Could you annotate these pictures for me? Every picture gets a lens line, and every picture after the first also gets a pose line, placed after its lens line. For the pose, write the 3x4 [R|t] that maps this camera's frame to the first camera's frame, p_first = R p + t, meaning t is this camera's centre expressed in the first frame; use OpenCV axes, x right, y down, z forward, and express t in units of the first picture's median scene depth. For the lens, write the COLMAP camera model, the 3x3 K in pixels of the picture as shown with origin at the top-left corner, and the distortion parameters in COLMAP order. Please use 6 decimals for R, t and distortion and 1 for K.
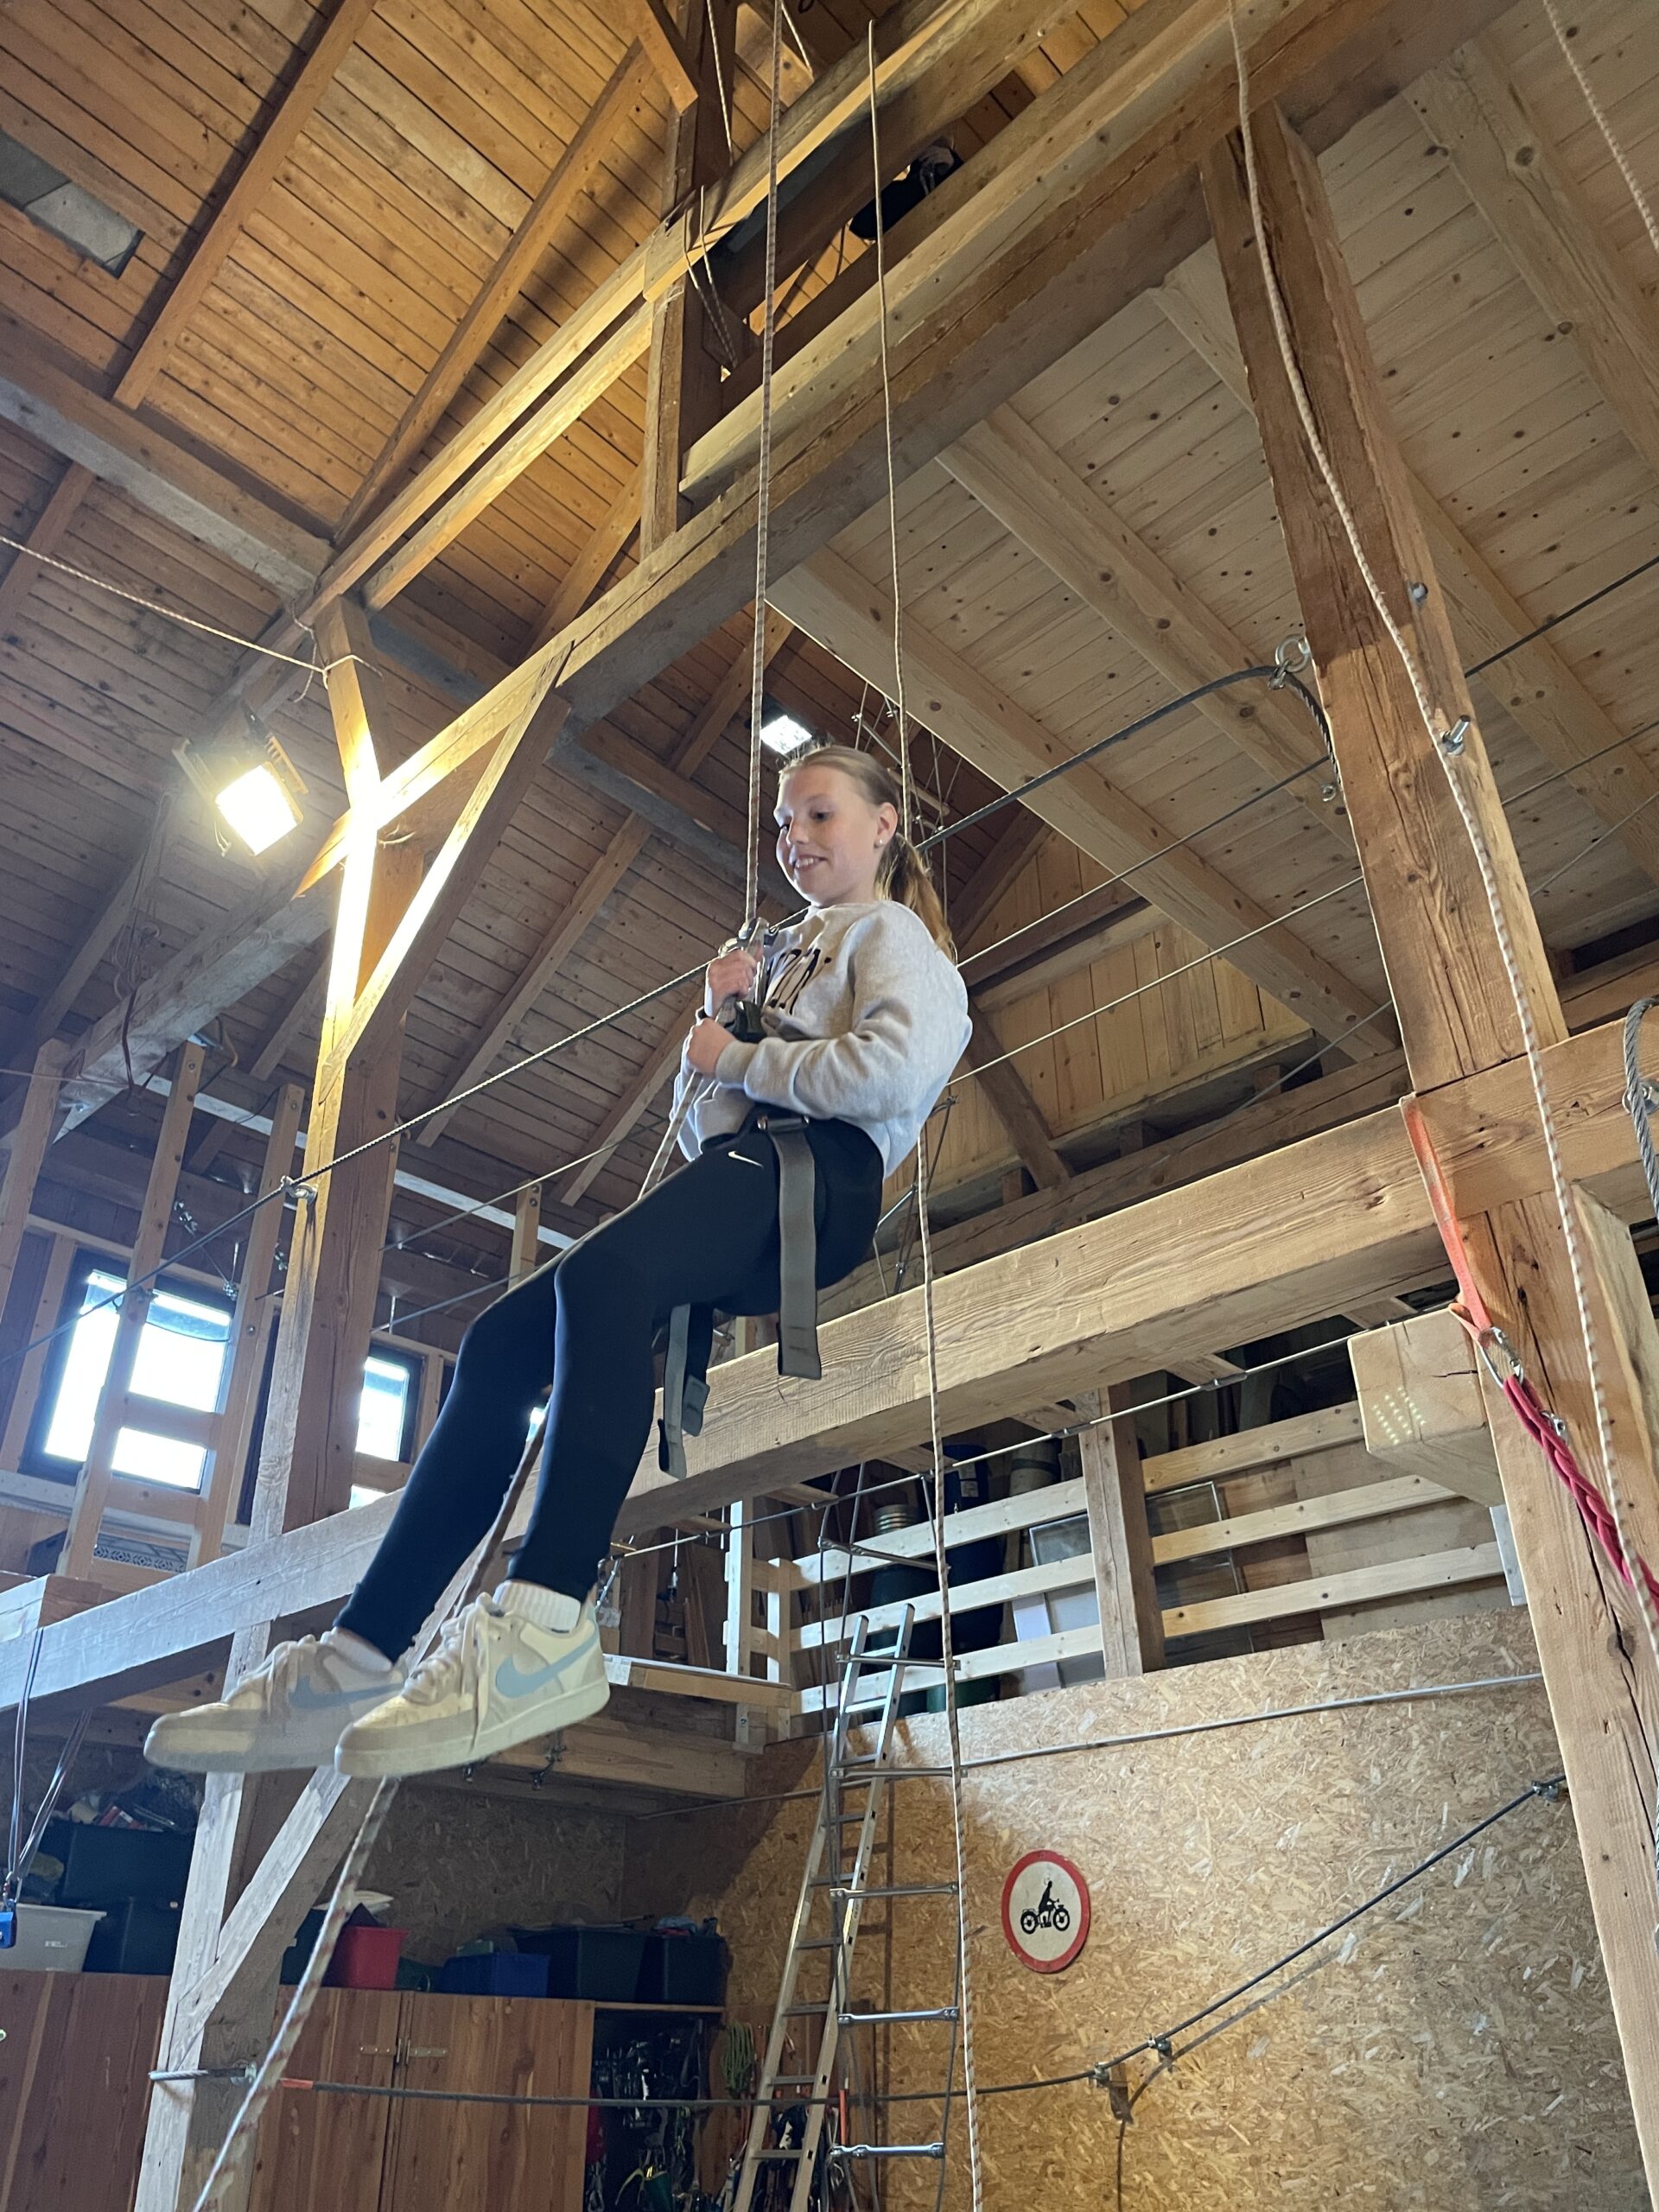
lens RADIAL K [[1671.5, 0, 827.9], [0, 1671.5, 1096.7], [0, 0, 1]] dist [0.059923, -0.093088]
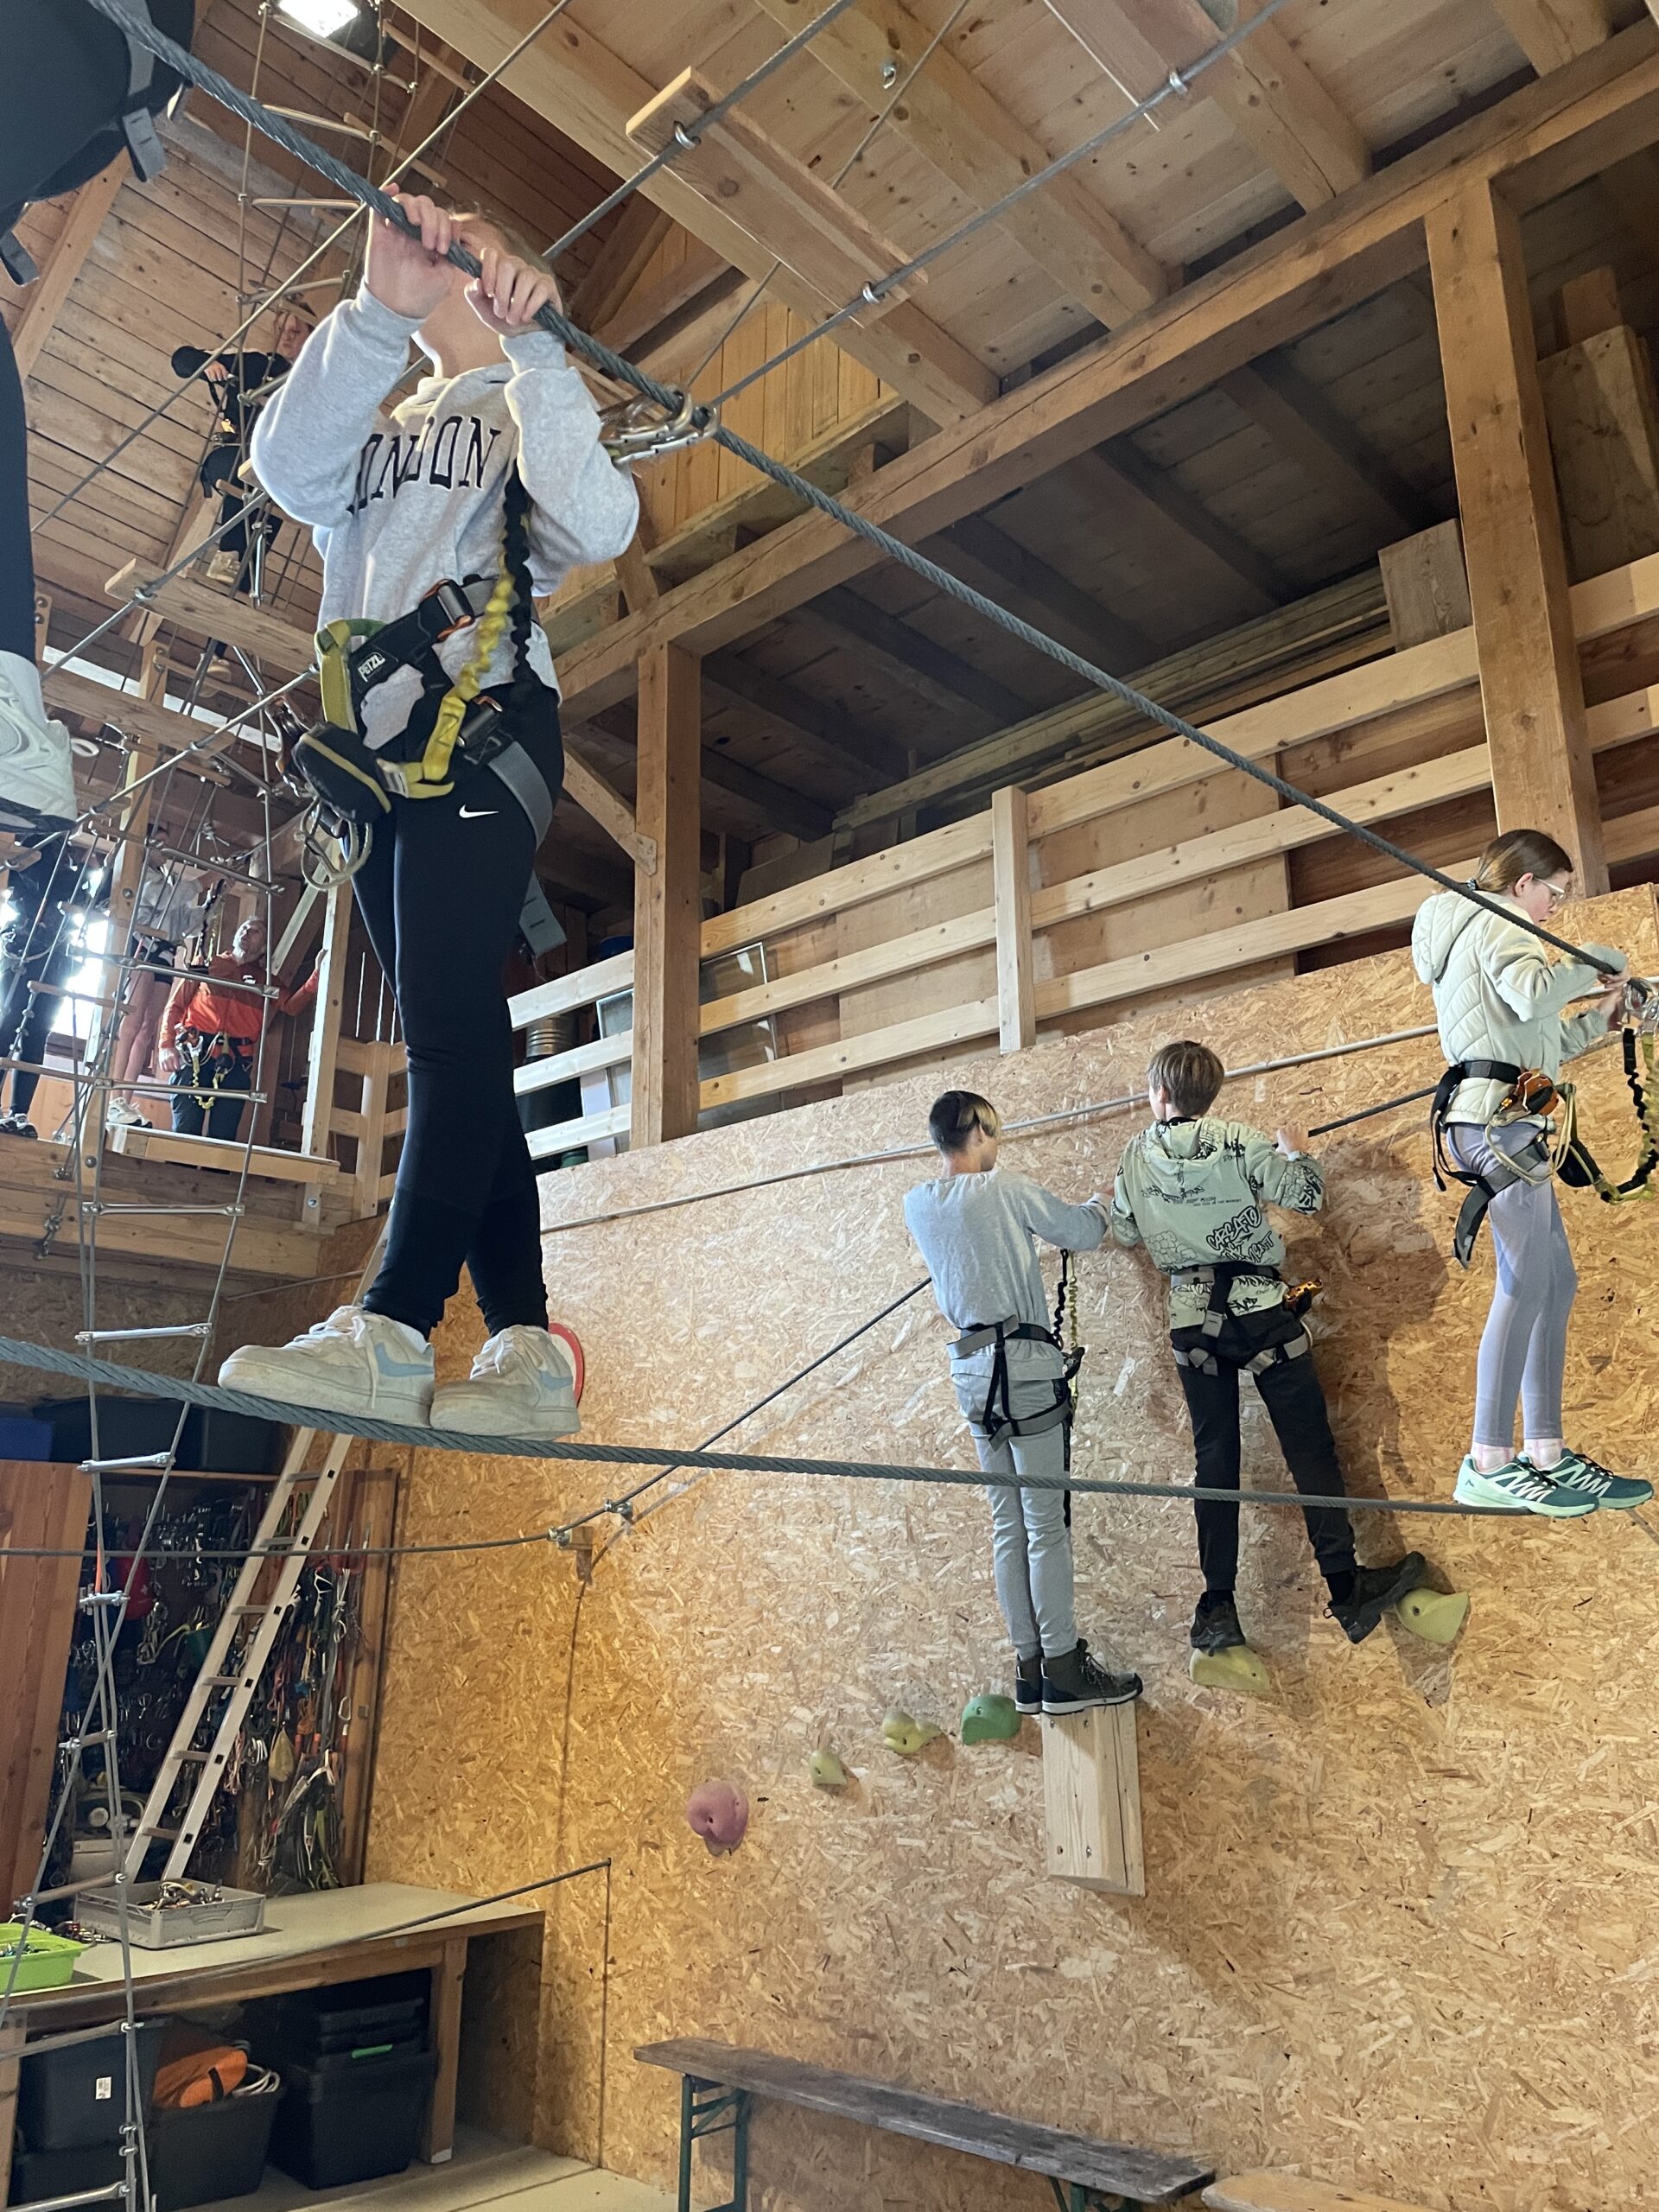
lens RADIAL K [[1671.5, 0, 839.5], [0, 1671.5, 1115.7], [0, 0, 1]] dist [0.059923, -0.093088]
pose [[0.999775, 0.020403, 0.005804, 0.315931], [-0.021209, 0.966399, 0.256170, 0.108895], [-0.000382, -0.256236, 0.966614, 0.153174]]
